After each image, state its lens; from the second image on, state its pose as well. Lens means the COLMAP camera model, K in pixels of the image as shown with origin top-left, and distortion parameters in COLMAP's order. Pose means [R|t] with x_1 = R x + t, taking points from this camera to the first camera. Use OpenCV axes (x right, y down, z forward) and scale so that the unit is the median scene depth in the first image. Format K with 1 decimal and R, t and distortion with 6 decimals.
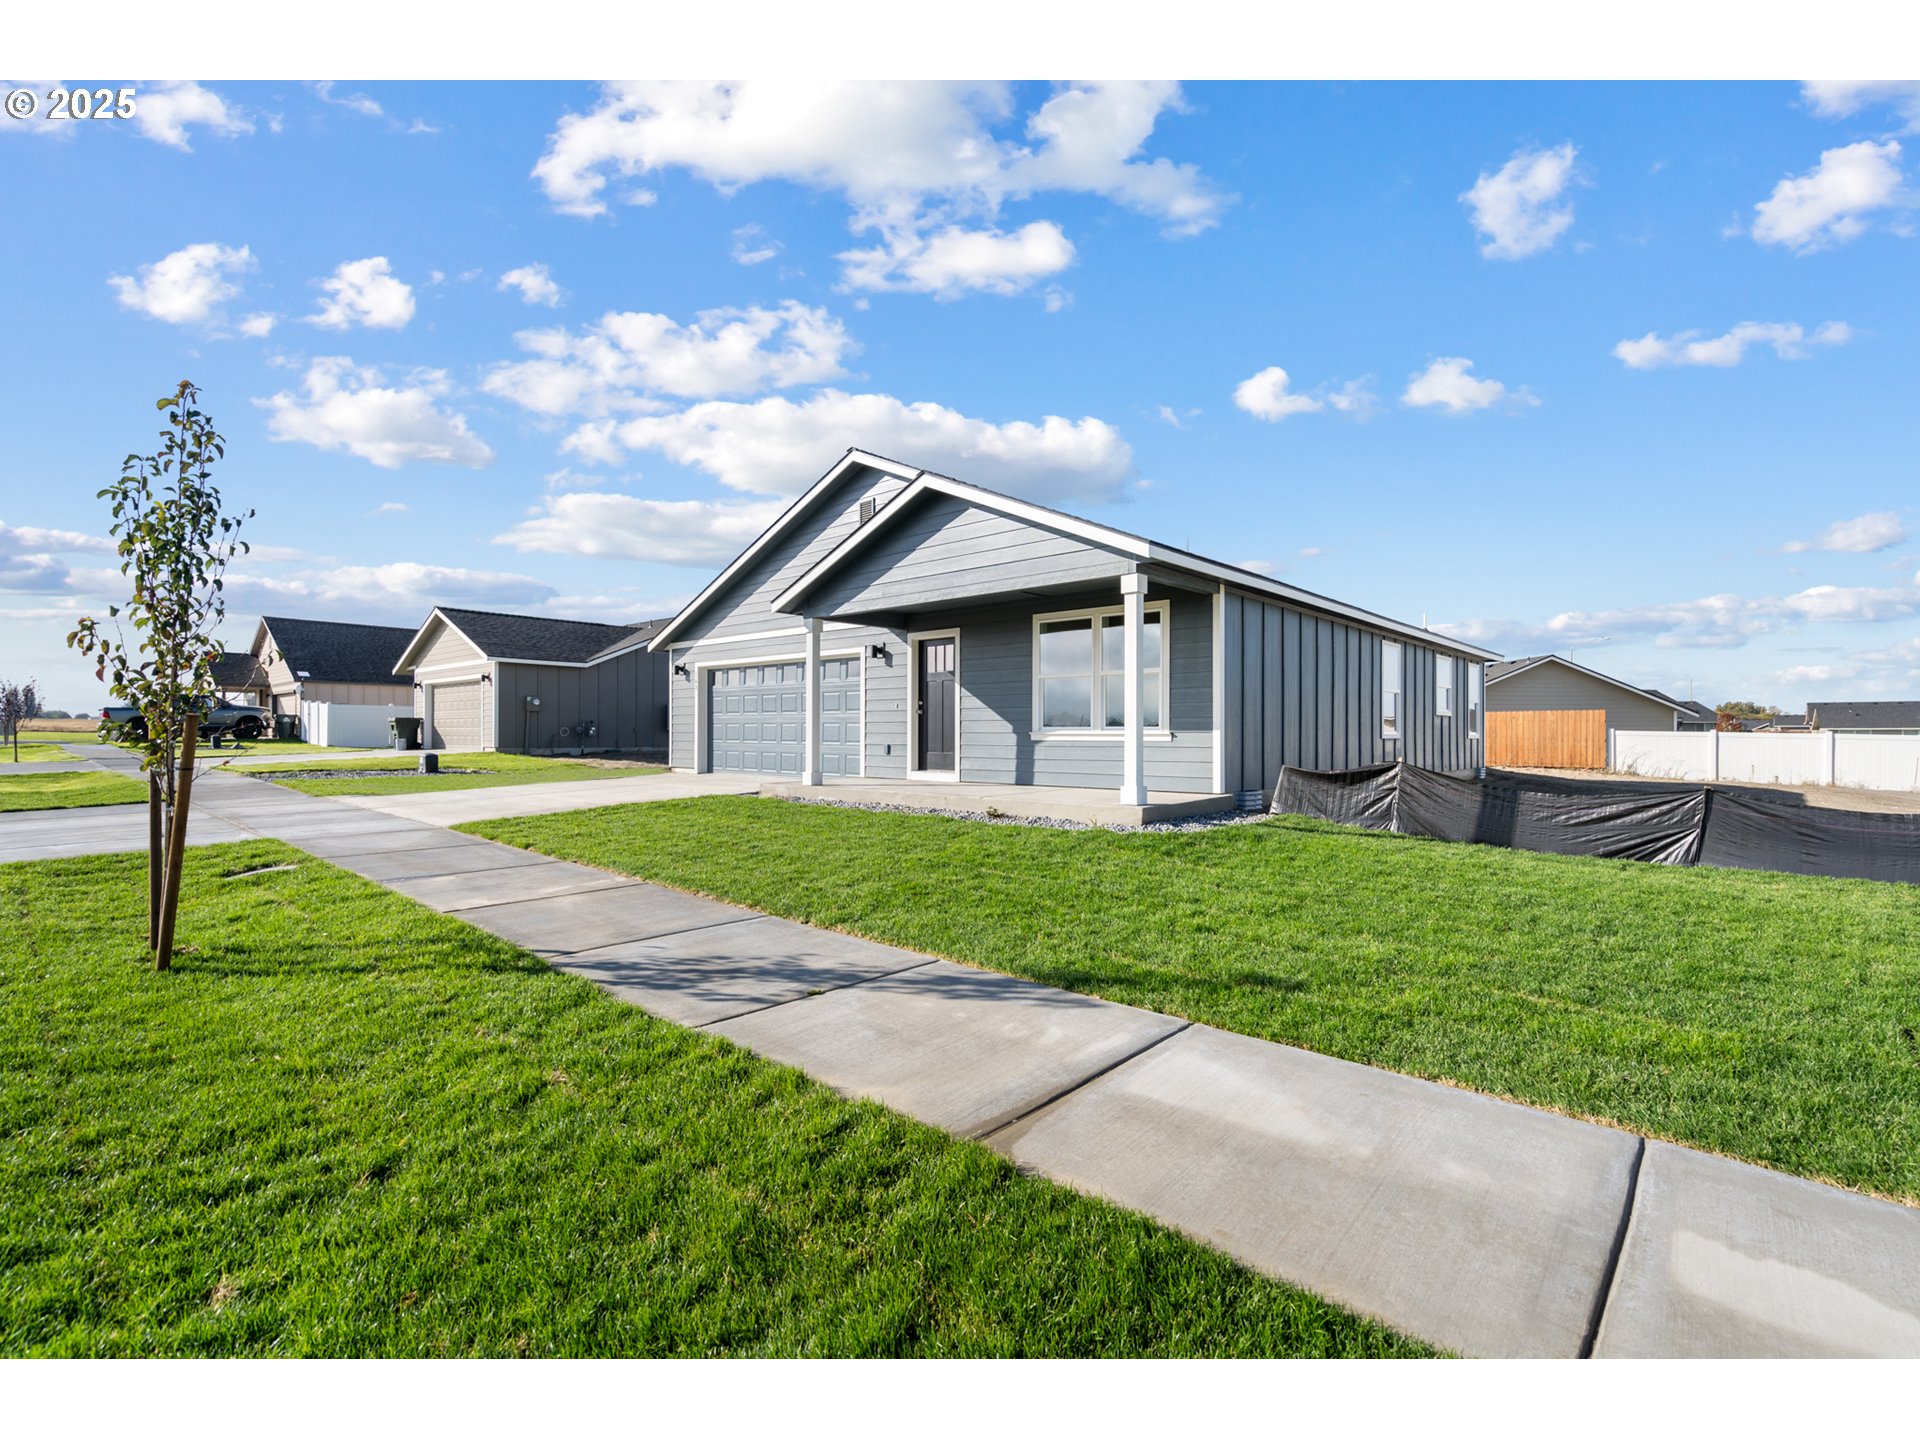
lens RADIAL K [[891.4, 0, 963.1], [0, 891.4, 729.9], [0, 0, 1]] dist [-0.008311, -0.000124]
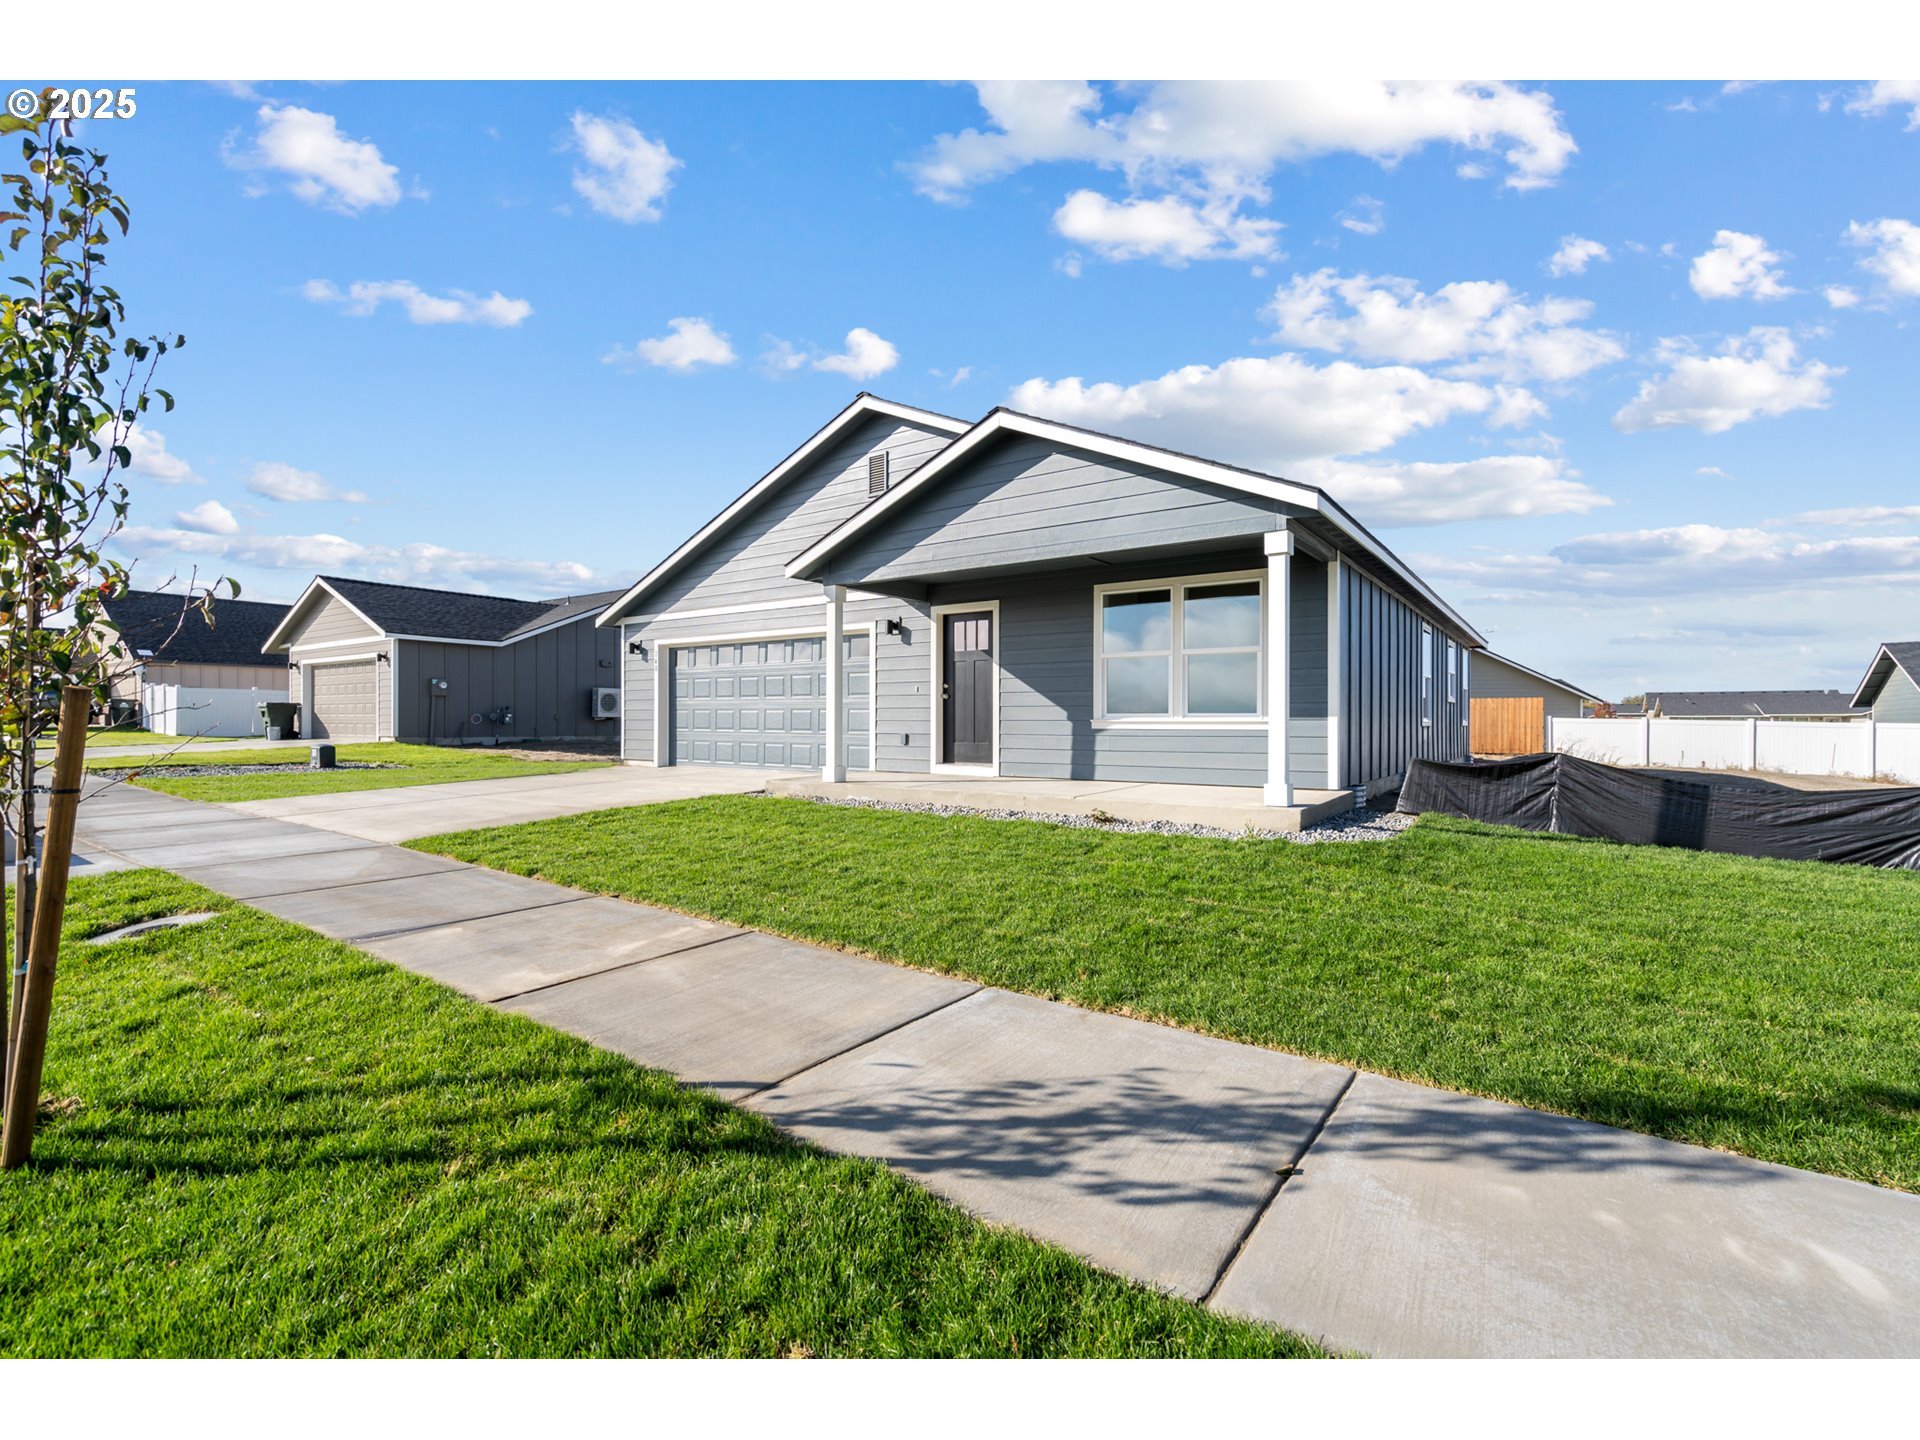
lens RADIAL K [[879.9, 0, 960.0], [0, 879.9, 720.0], [0, 0, 1]] dist [-0.005030, 0.000042]
pose [[0.993094, -0.000317, 0.117319, -0.149912], [-0.000110, 0.999993, 0.003637, -0.000141], [-0.117319, -0.003624, 0.993088, 0.153621]]
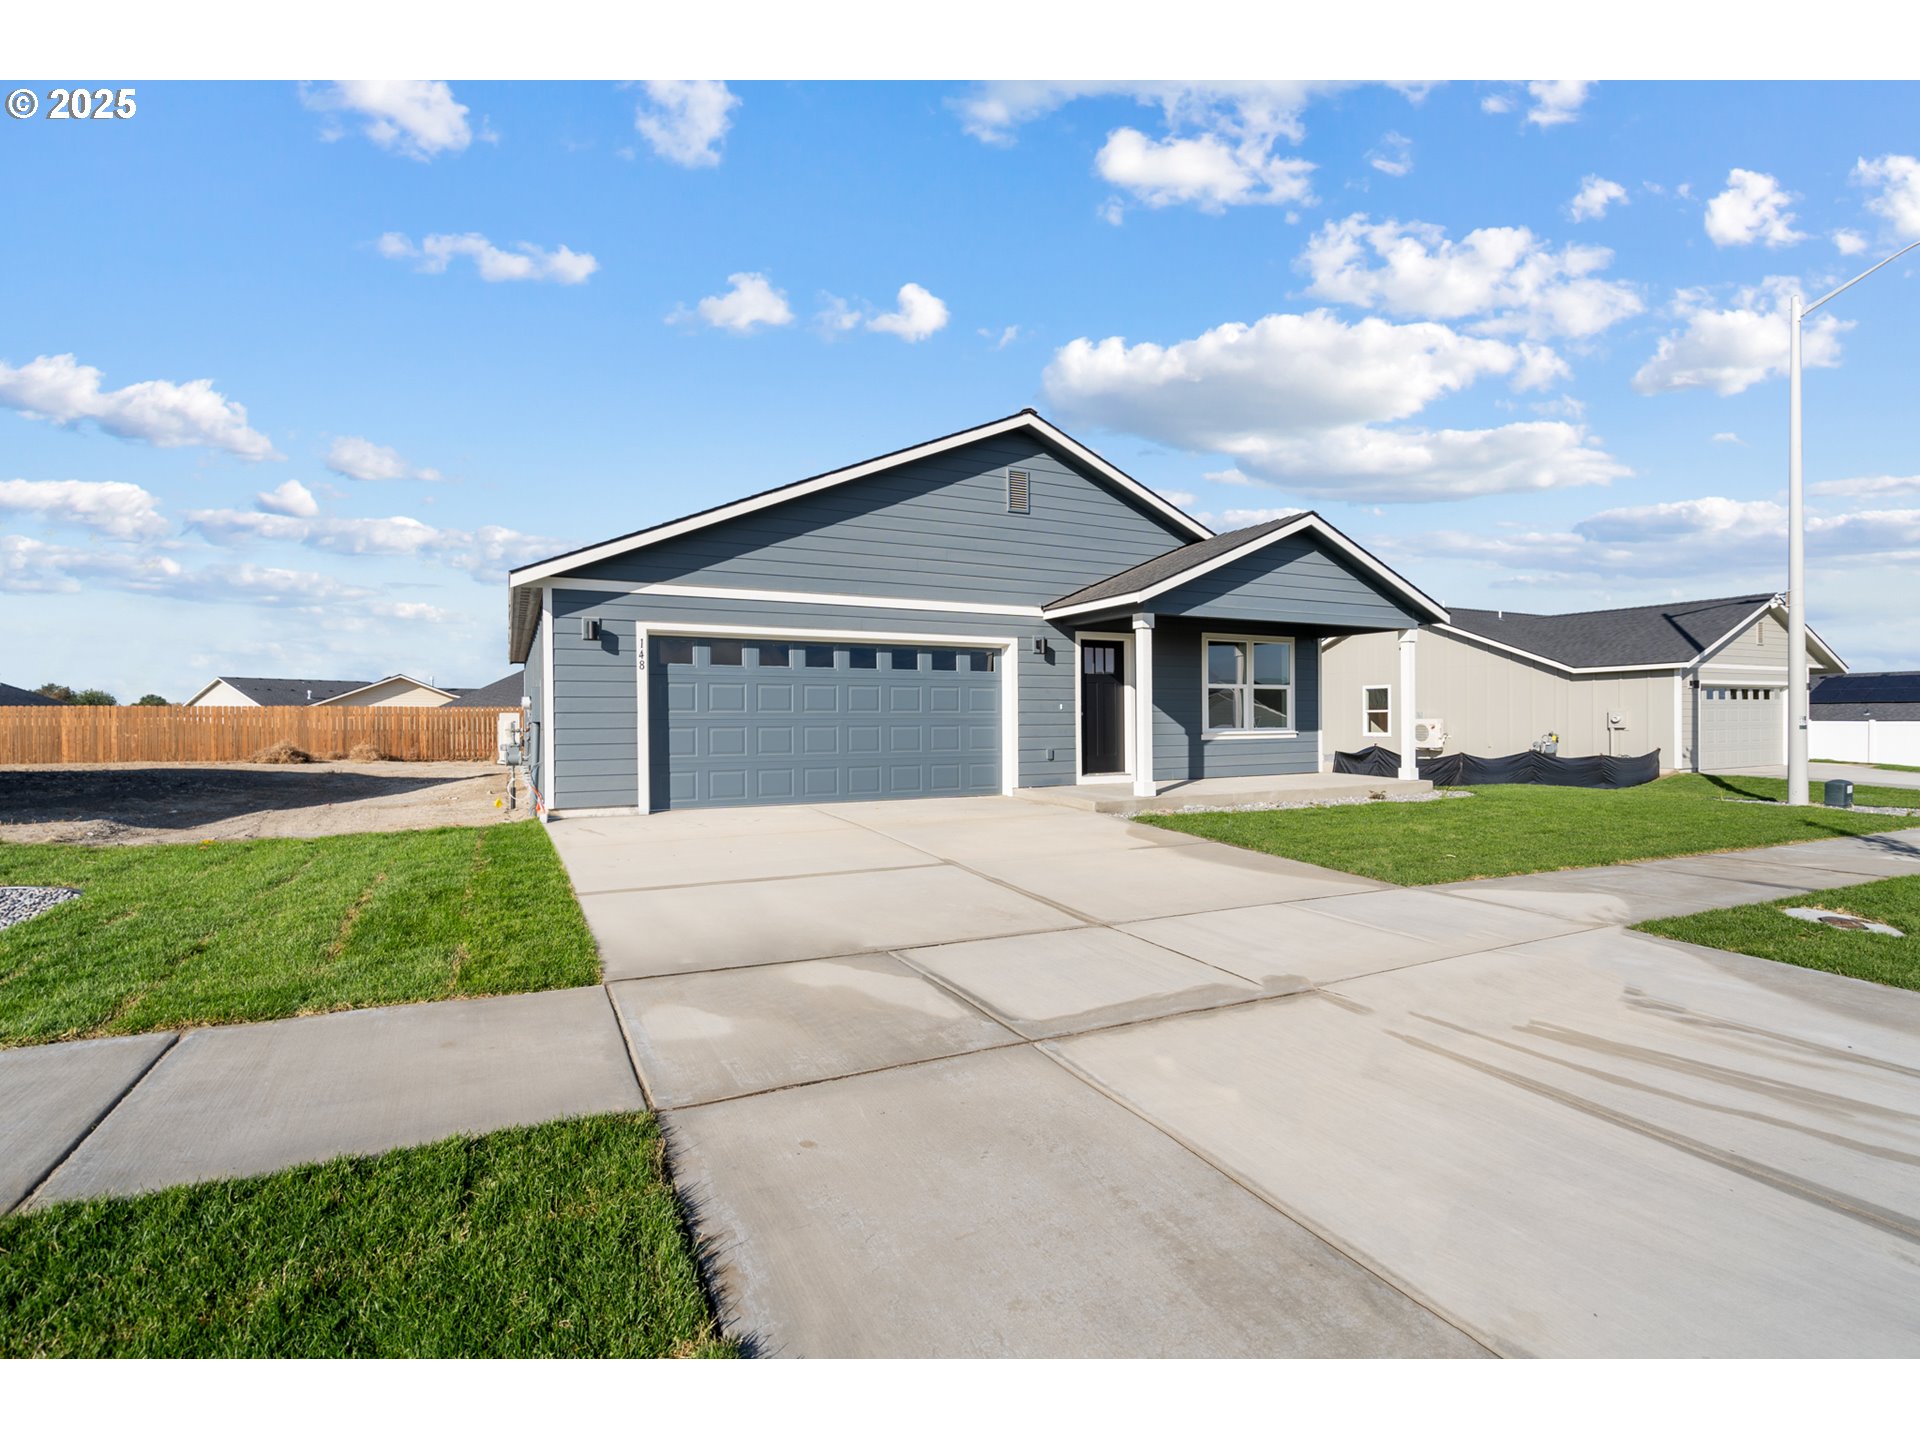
lens RADIAL K [[879.9, 0, 960.0], [0, 879.9, 720.0], [0, 0, 1]] dist [-0.005030, 0.000042]
pose [[0.363039, -0.011809, 0.931699, -1.090125], [-0.003985, 0.999891, 0.014226, -0.029481], [-0.931765, -0.008877, 0.362952, 0.858075]]
